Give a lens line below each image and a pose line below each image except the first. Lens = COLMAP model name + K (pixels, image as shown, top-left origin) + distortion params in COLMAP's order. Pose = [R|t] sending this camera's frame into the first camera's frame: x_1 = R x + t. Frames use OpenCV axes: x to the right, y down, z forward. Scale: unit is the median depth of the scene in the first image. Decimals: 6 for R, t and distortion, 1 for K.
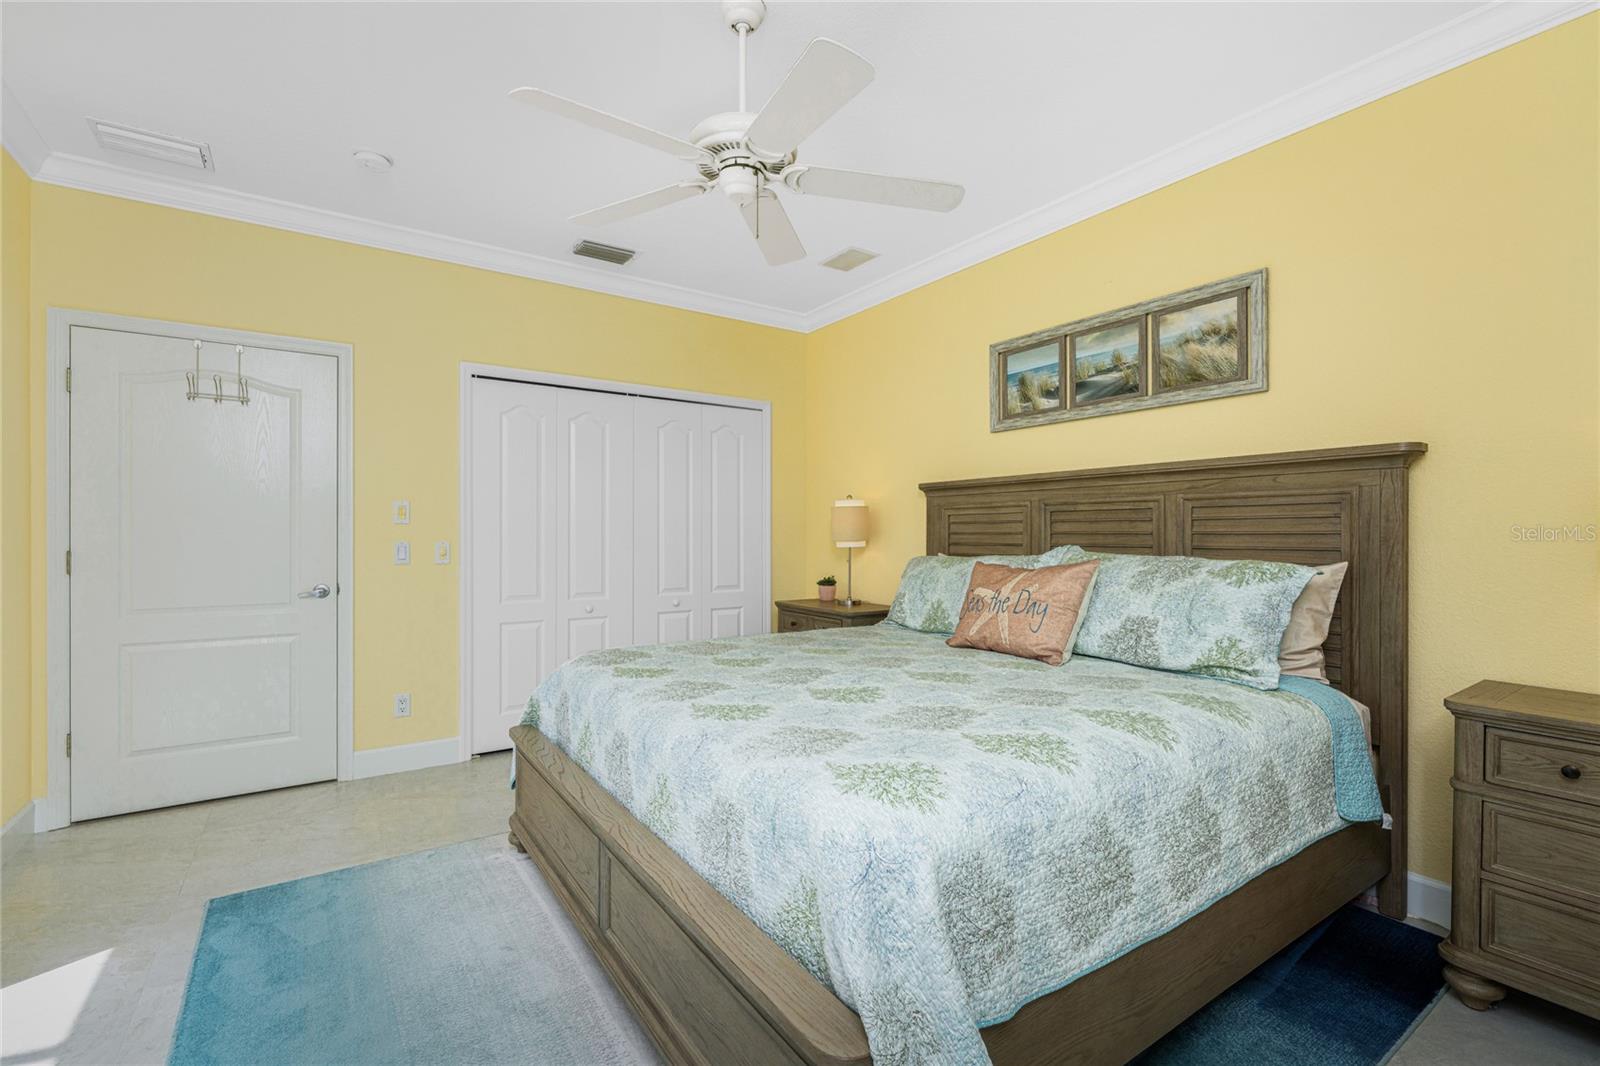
lens RADIAL K [[695.2, 0, 792.3], [0, 695.2, 537.3], [0, 0, 1]] dist [-0.001543, 0.000744]
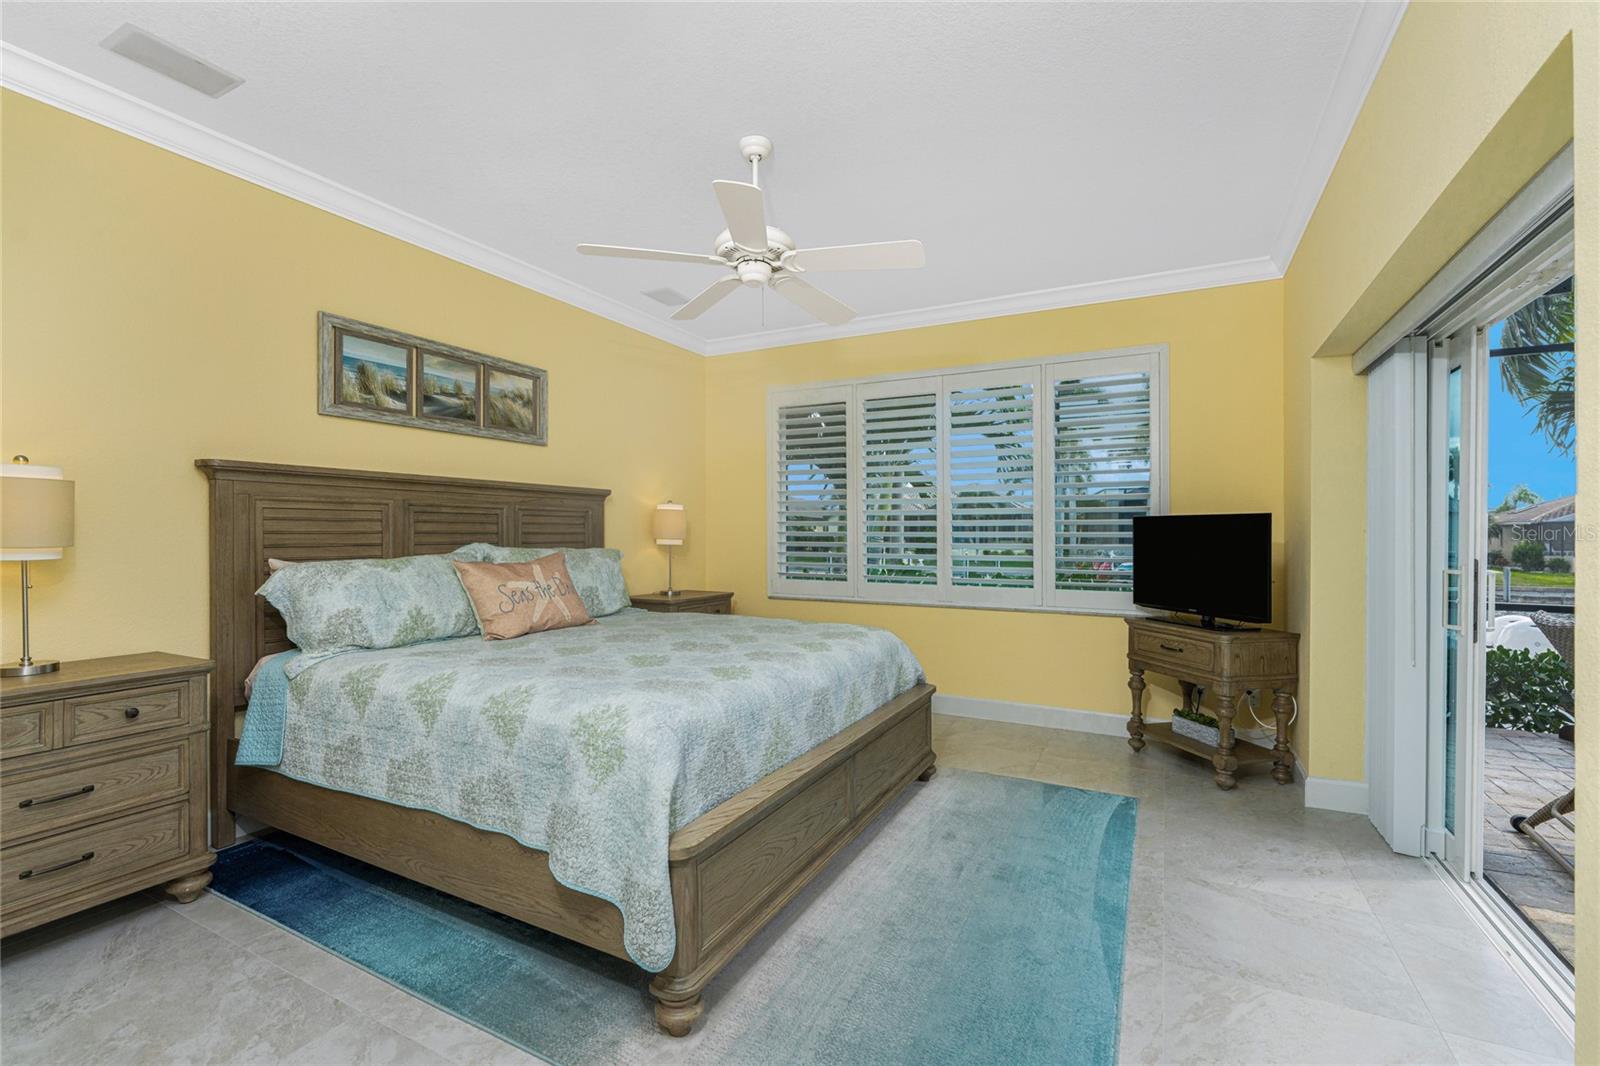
lens RADIAL K [[695.2, 0, 795.0], [0, 695.2, 533.4], [0, 0, 1]] dist [-0.001543, 0.000744]
pose [[-0.468131, 0.000214, 0.883659, -0.820212], [0.006449, 0.999974, 0.003174, -0.004538], [-0.883635, 0.007185, -0.468121, 0.989250]]
